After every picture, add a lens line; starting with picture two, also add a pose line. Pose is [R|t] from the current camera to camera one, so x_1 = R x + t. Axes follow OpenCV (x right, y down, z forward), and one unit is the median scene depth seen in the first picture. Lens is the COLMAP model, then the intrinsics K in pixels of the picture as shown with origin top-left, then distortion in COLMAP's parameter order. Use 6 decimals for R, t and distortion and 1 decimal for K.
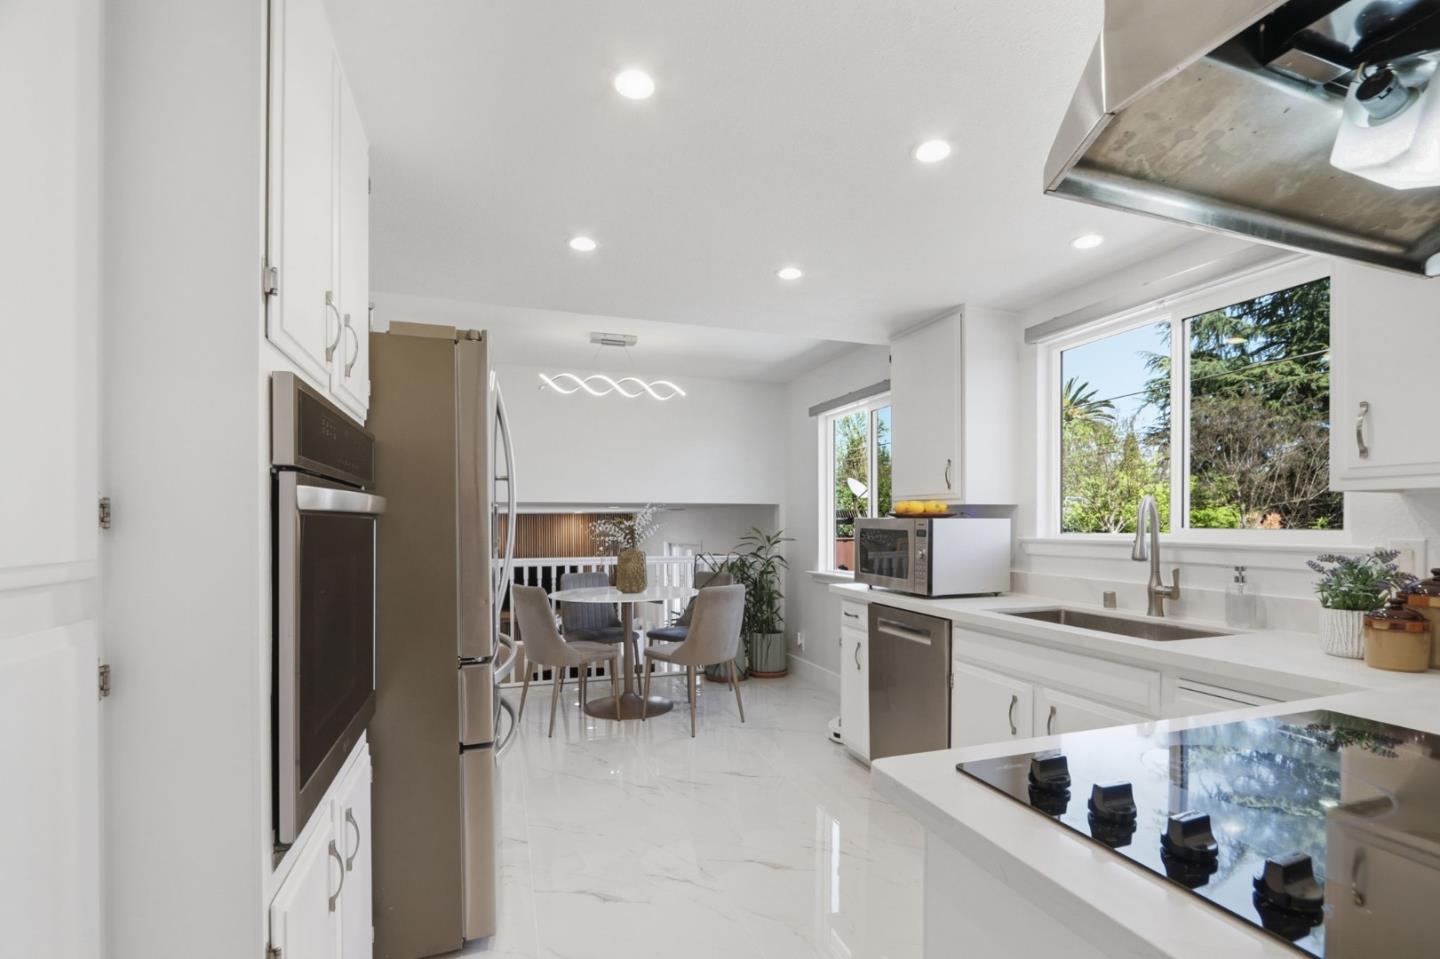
lens RADIAL K [[676.8, 0, 729.1], [0, 676.8, 526.7], [0, 0, 1]] dist [-0.002778, -0.000337]
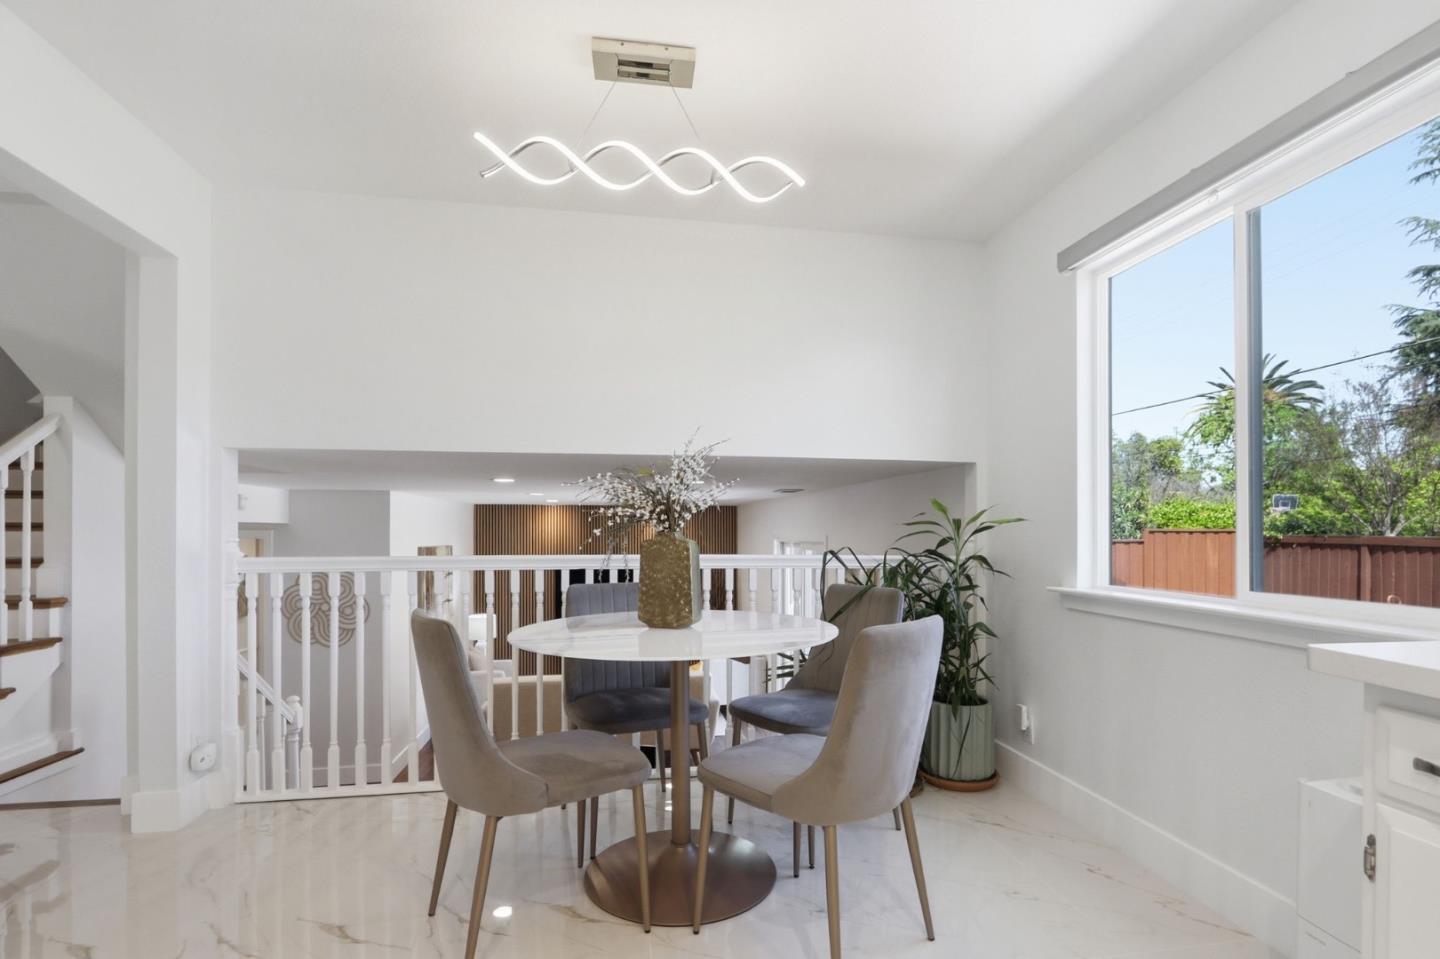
lens RADIAL K [[676.8, 0, 729.1], [0, 676.8, 526.7], [0, 0, 1]] dist [-0.002778, -0.000337]
pose [[0.984947, 0.002535, -0.172837, -0.030692], [-0.004096, 0.999954, -0.008673, 0.026675], [0.172807, 0.009250, 0.984912, 0.468897]]
